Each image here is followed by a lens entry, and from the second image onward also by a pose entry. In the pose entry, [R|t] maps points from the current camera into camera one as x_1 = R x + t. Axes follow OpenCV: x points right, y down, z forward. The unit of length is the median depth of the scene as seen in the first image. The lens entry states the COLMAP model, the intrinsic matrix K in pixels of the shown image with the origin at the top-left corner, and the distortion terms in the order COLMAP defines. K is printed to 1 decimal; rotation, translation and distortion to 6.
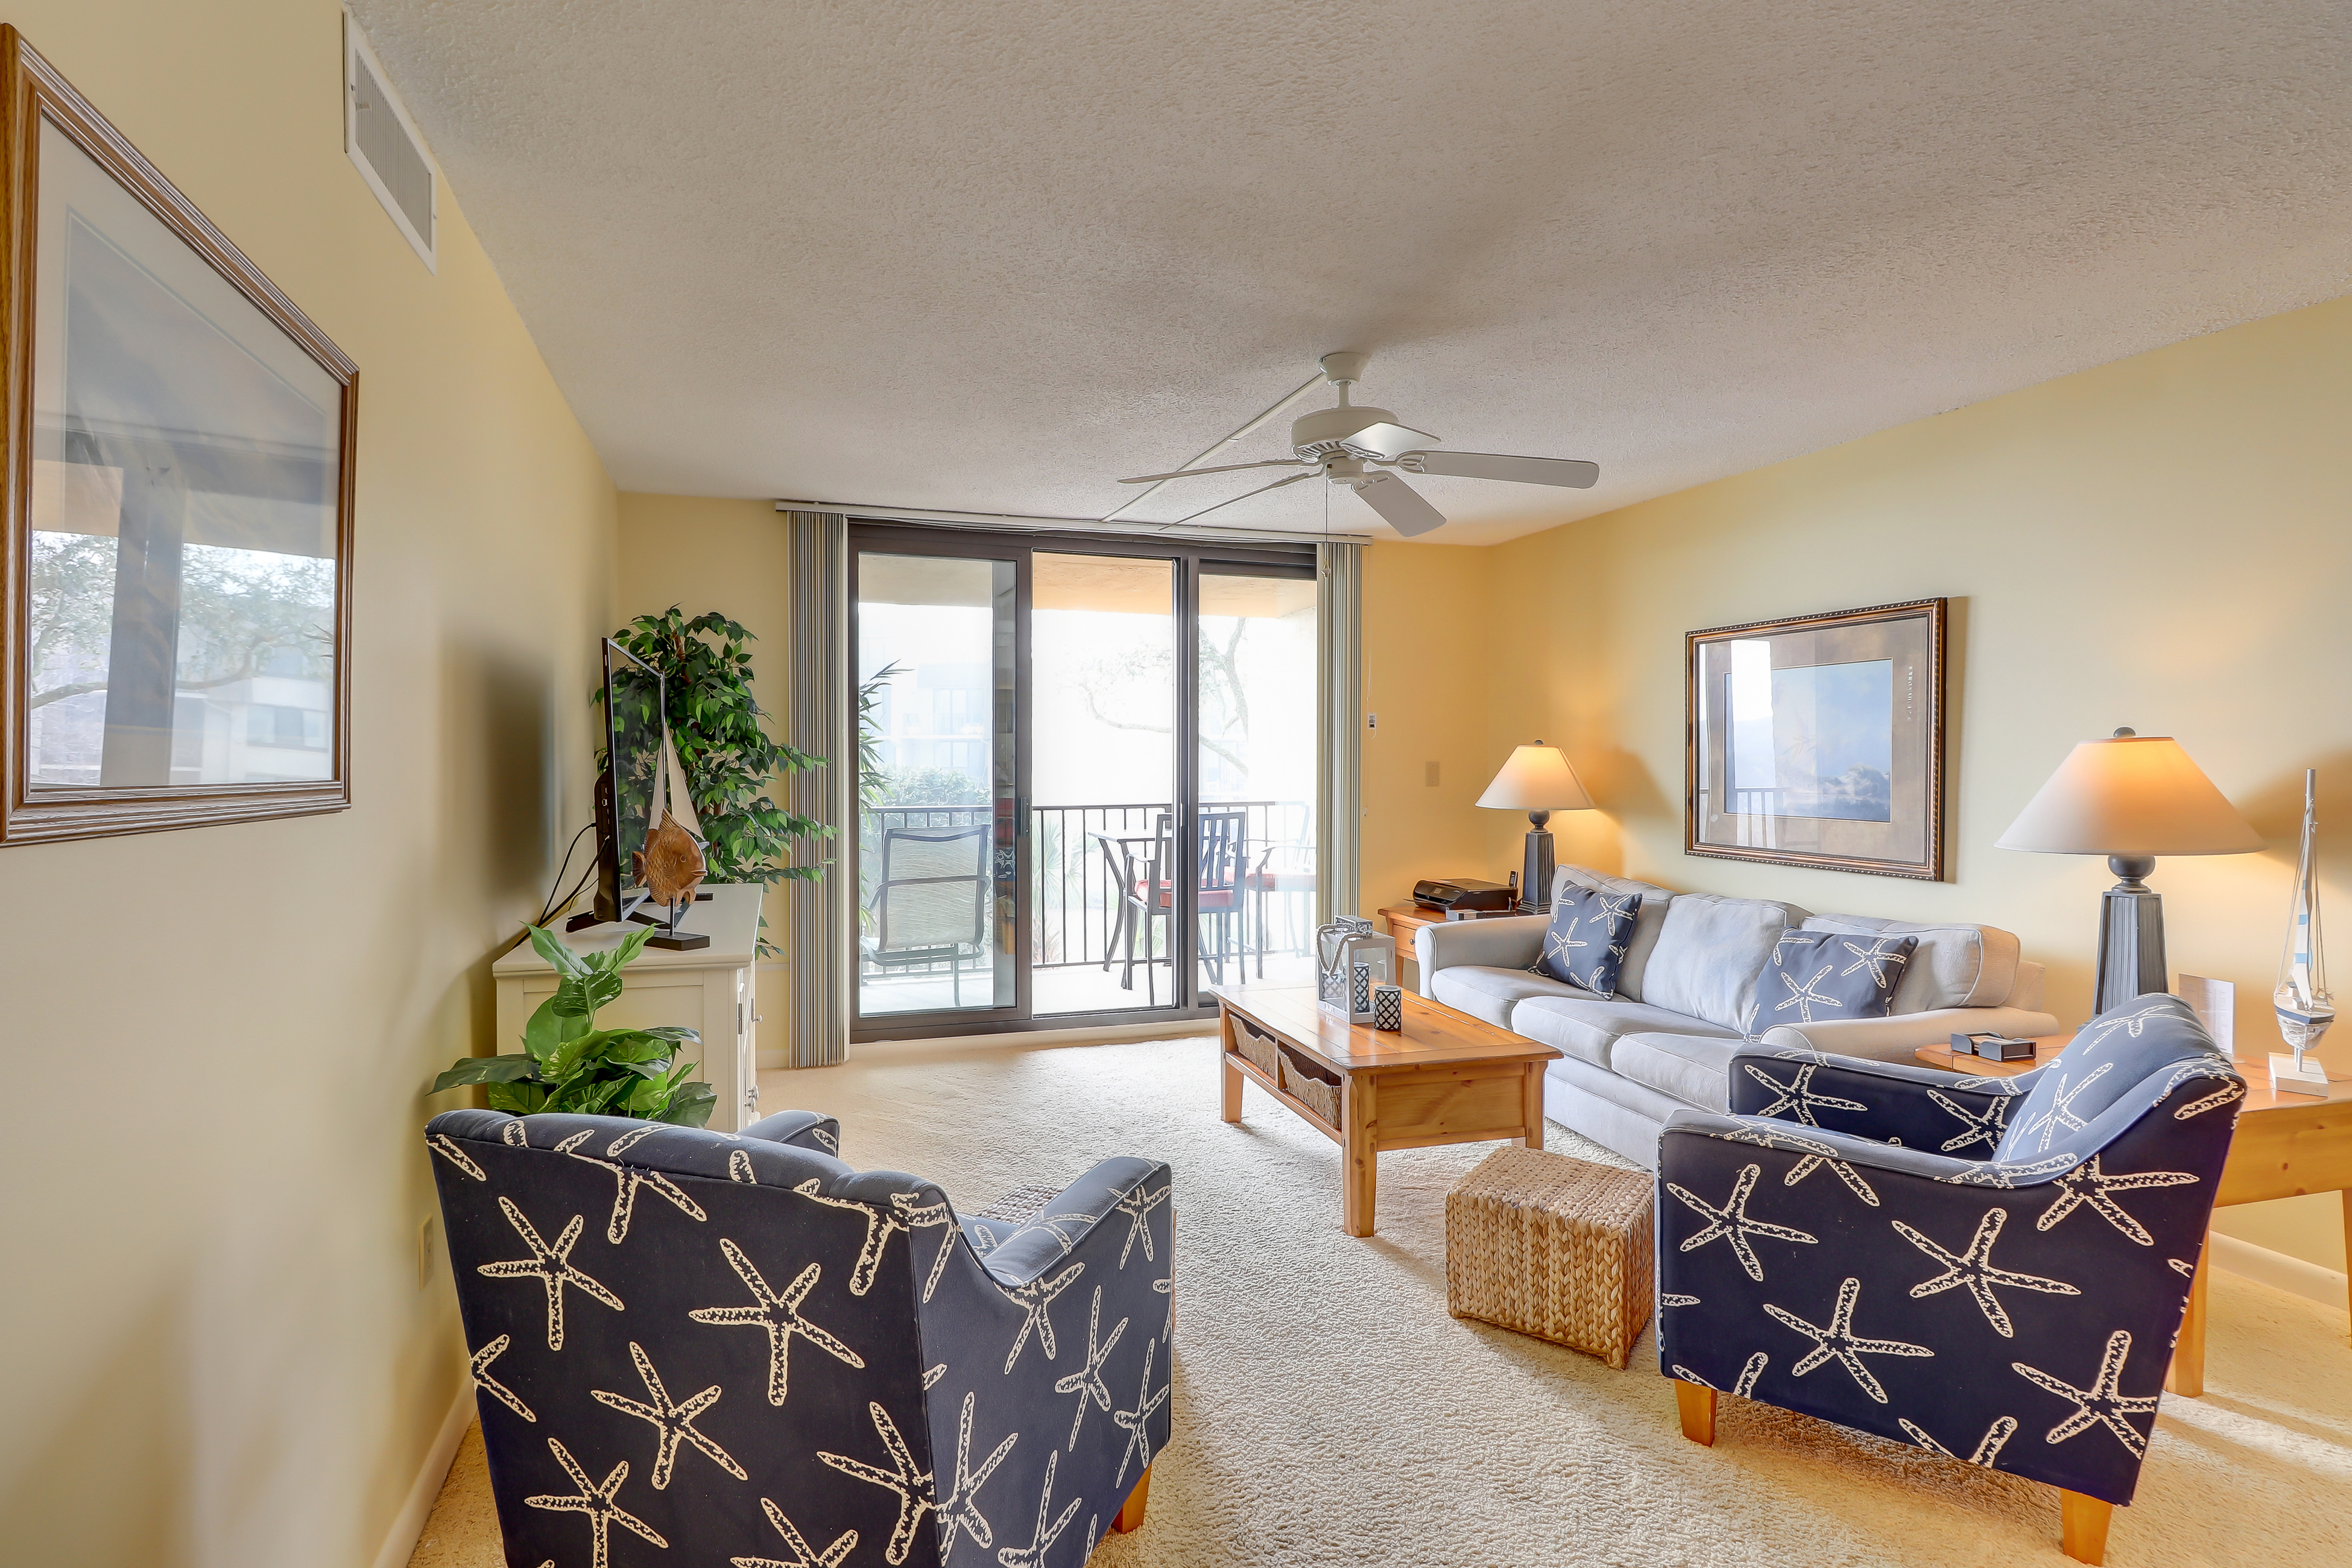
lens RADIAL K [[1131.5, 0, 1109.4], [0, 1131.5, 792.5], [0, 0, 1]] dist [-0.004169, -0.000096]
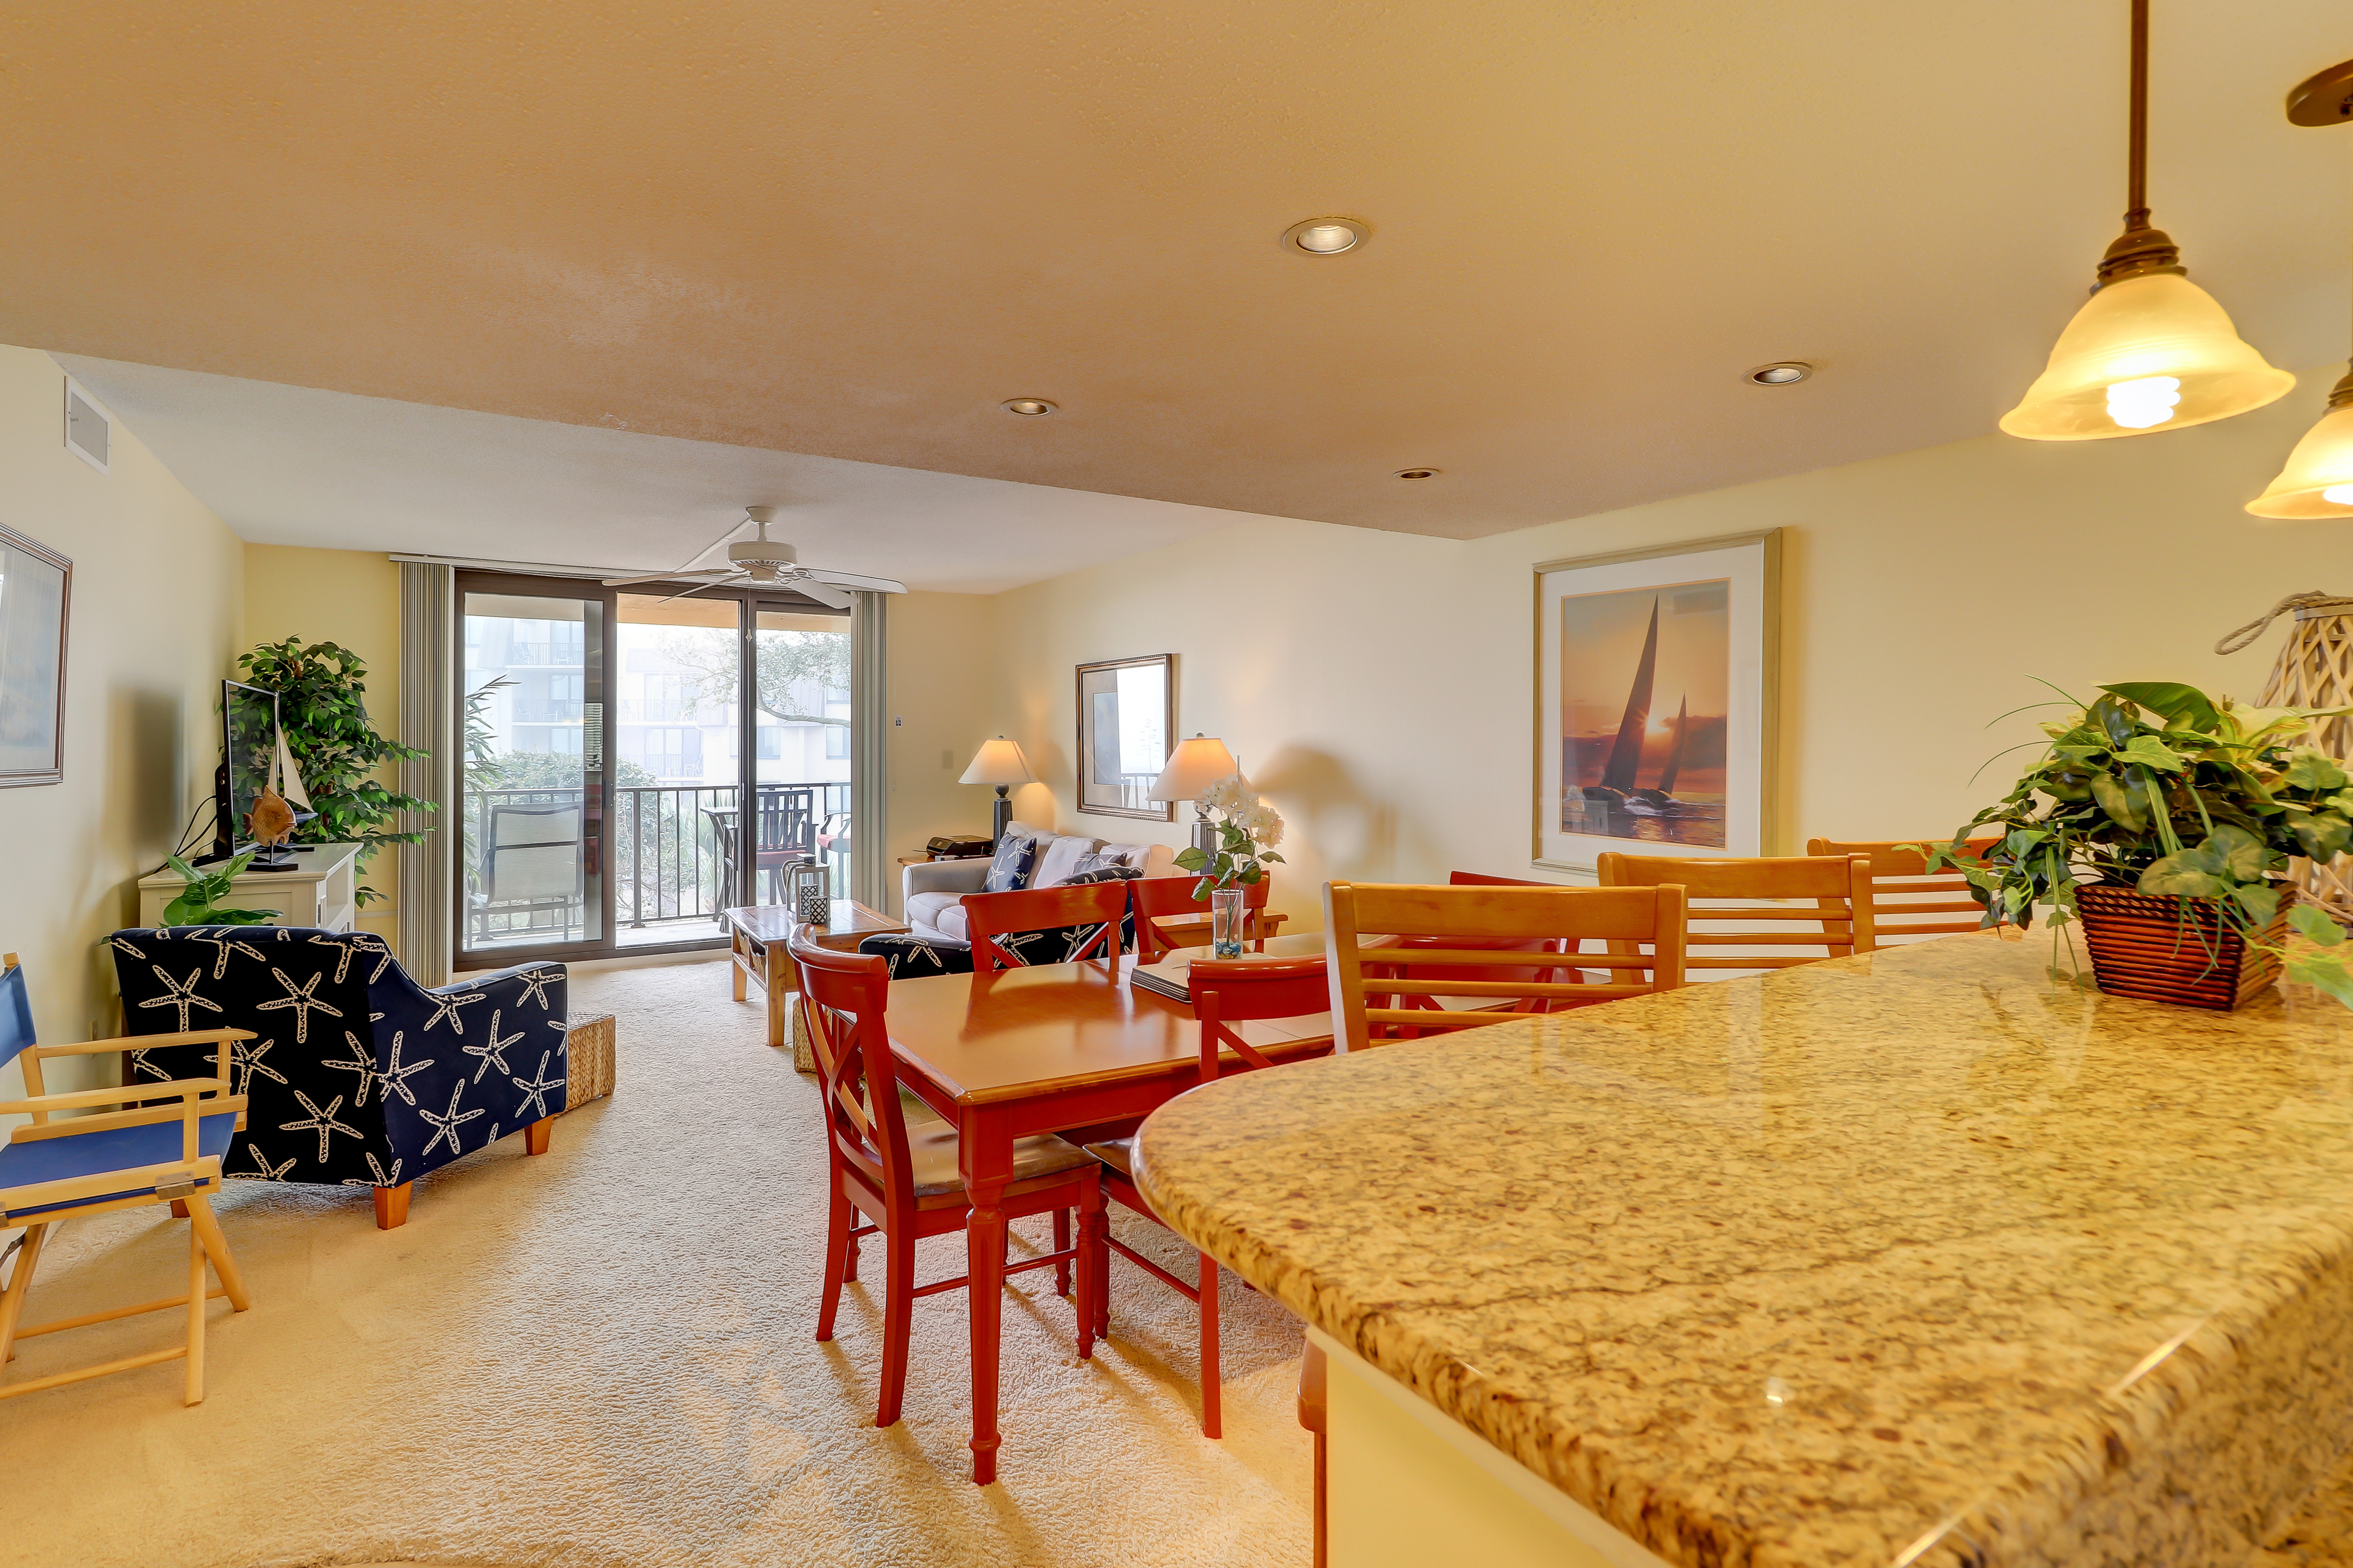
lens RADIAL K [[1123.0, 0, 1177.8], [0, 1123.0, 739.6], [0, 0, 1]] dist [-0.001992, 0.000564]
pose [[0.962615, -0.001198, 0.270870, 0.253324], [0.010428, 0.999413, -0.032640, 0.008731], [-0.270672, 0.034245, 0.962062, -0.533361]]
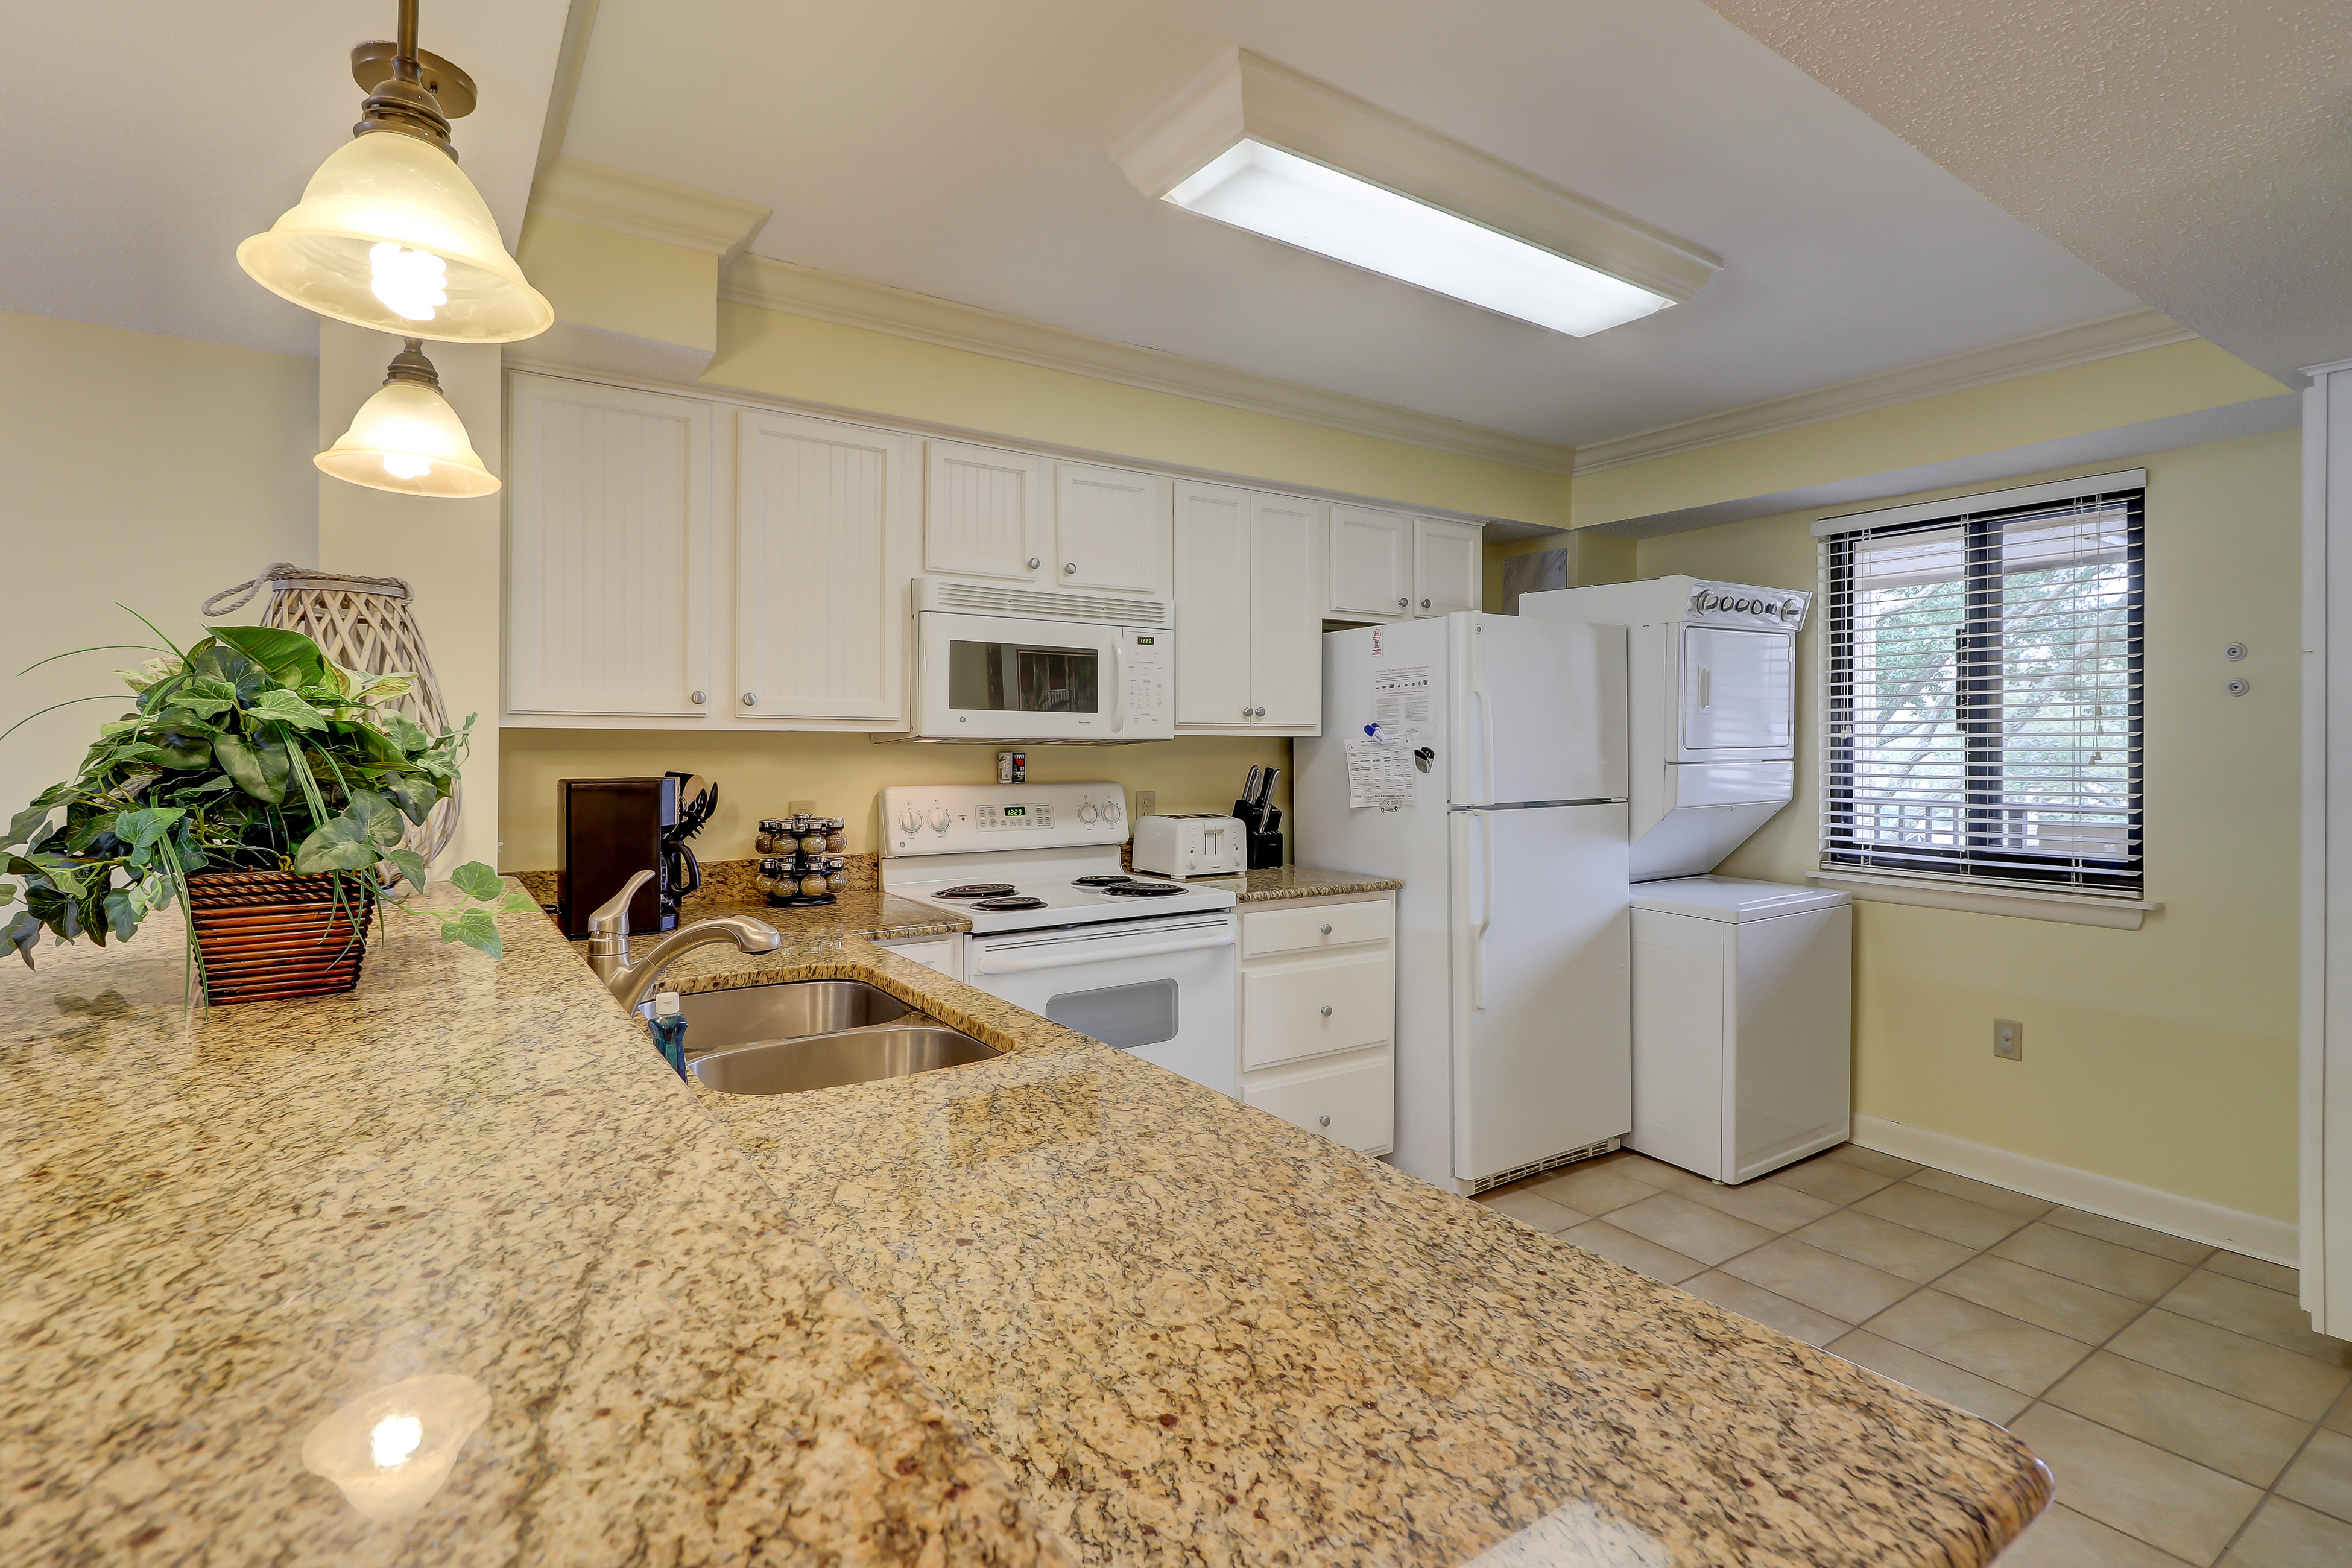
lens RADIAL K [[1122.5, 0, 1177.3], [0, 1122.5, 739.6], [0, 0, 1]] dist [-0.001992, 0.000564]
pose [[-0.295205, 0.000722, 0.955434, 0.279526], [0.020825, 0.999767, 0.005679, 0.014988], [-0.955207, 0.021573, -0.295151, -0.432147]]
